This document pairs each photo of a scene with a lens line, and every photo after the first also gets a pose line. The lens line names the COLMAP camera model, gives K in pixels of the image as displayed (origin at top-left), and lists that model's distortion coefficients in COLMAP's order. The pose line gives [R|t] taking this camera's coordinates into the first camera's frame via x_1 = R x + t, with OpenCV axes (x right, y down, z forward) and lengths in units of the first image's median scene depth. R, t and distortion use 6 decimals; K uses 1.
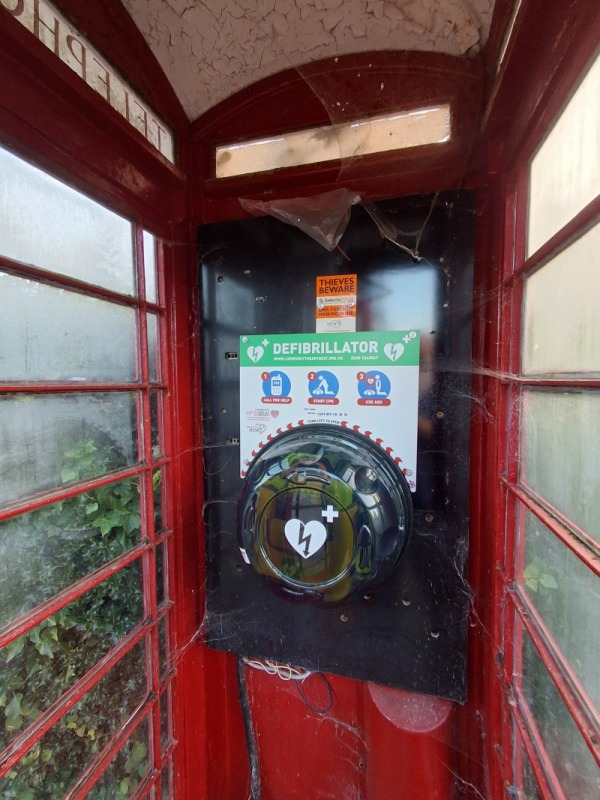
lens RADIAL K [[368.5, 0, 301.5], [0, 368.5, 401.8], [0, 0, 1]] dist [-0.004144, -0.002047]
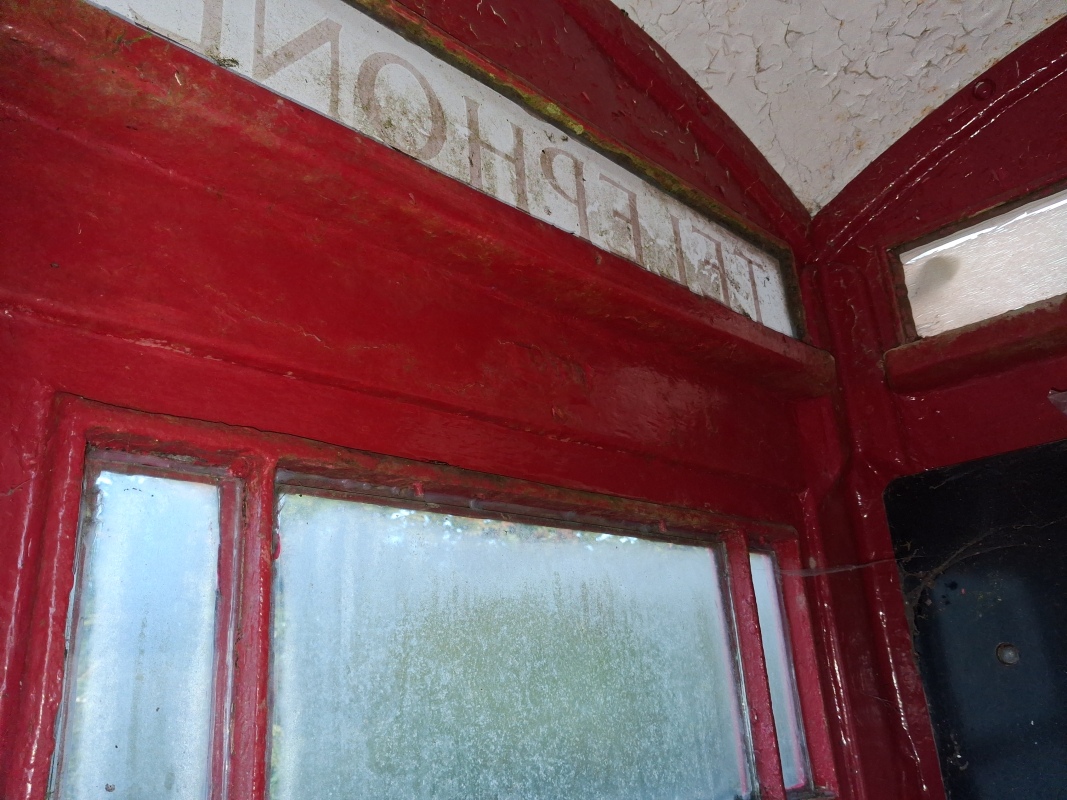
lens RADIAL K [[830.4, 0, 533.2], [0, 830.4, 400.2], [0, 0, 1]] dist [-0.009100, -0.010639]
pose [[0.859317, -0.208464, -0.467030, -0.230352], [0.022975, 0.927973, -0.371938, -0.340376], [0.510927, 0.308883, 0.802213, 0.291878]]
